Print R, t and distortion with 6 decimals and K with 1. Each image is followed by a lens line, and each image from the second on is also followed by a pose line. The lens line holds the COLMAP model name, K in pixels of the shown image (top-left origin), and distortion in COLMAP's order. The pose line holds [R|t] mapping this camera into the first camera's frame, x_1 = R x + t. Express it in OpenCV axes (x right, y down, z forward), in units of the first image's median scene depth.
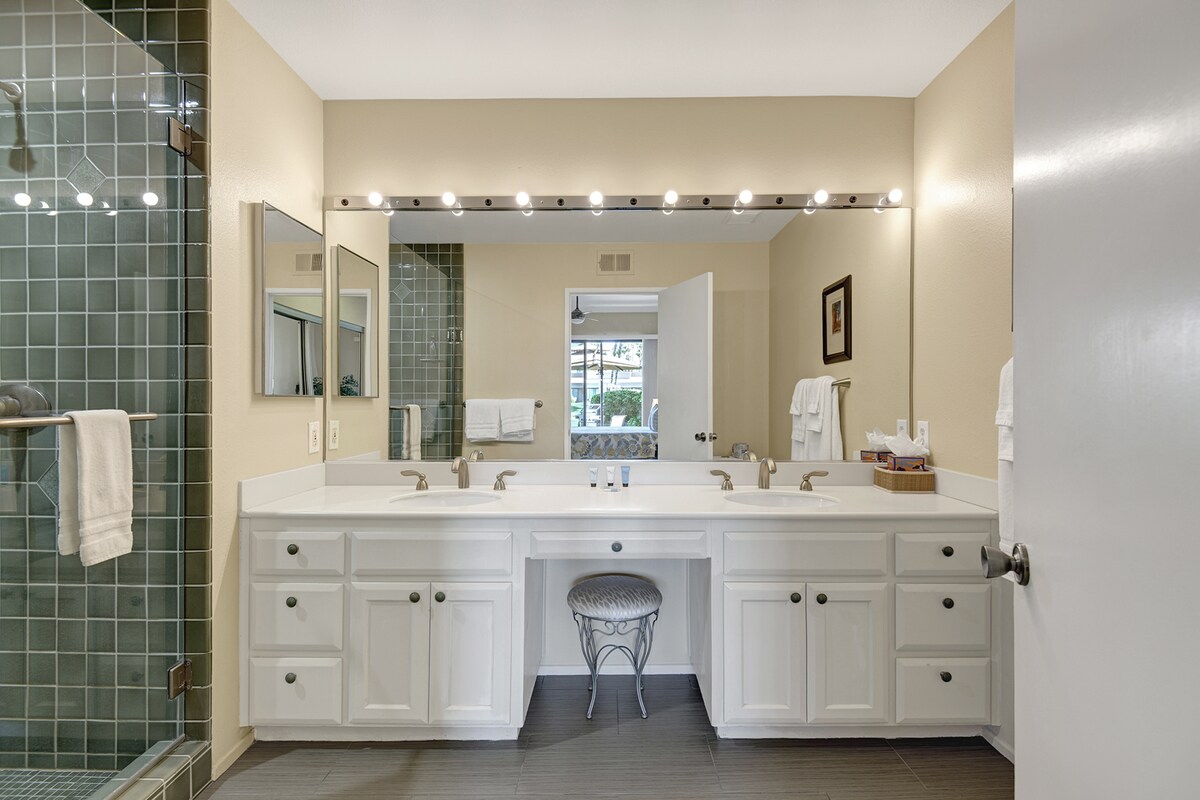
lens RADIAL K [[563.4, 0, 600.0], [0, 563.4, 400.0], [0, 0, 1]] dist [-0.024240, -0.000319]
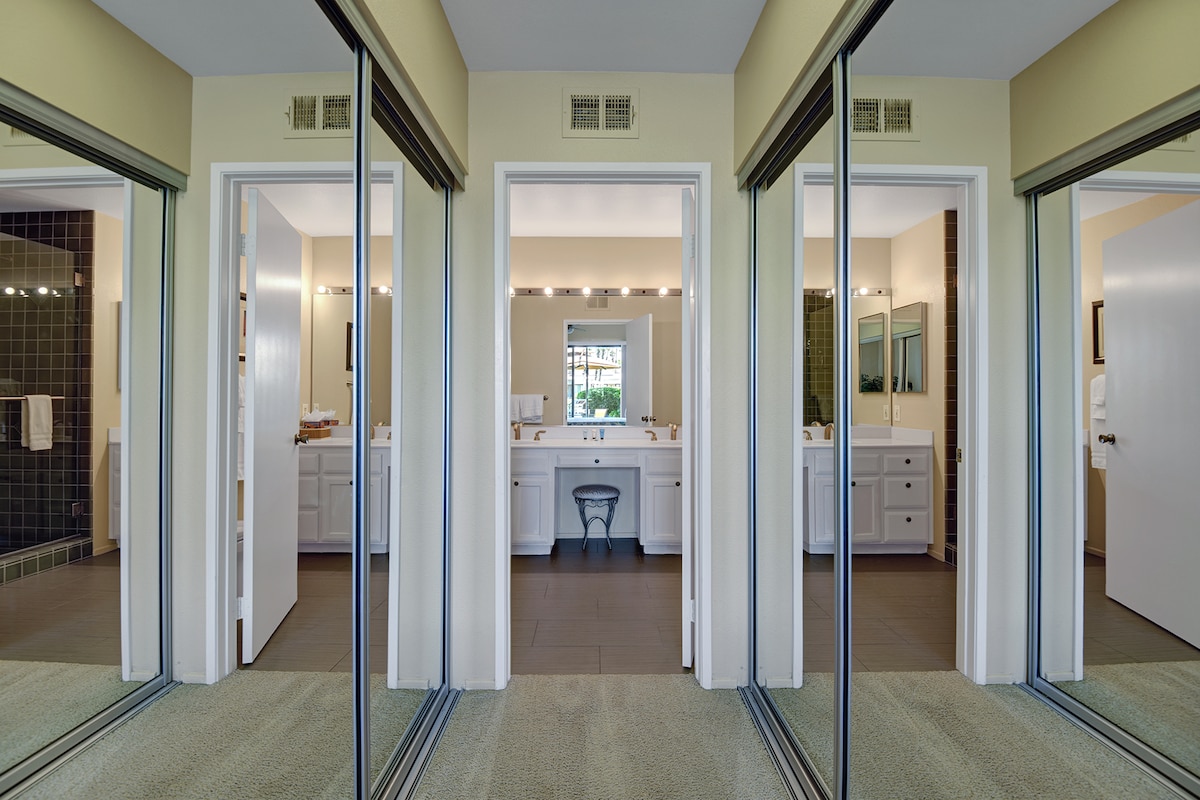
lens RADIAL K [[563.4, 0, 600.0], [0, 563.4, 400.0], [0, 0, 1]] dist [-0.024240, -0.000319]
pose [[0.999627, -0.000283, 0.027319, -0.002998], [0.000106, 0.999979, 0.006505, 0.001466], [-0.027320, -0.006499, 0.999606, -0.208148]]
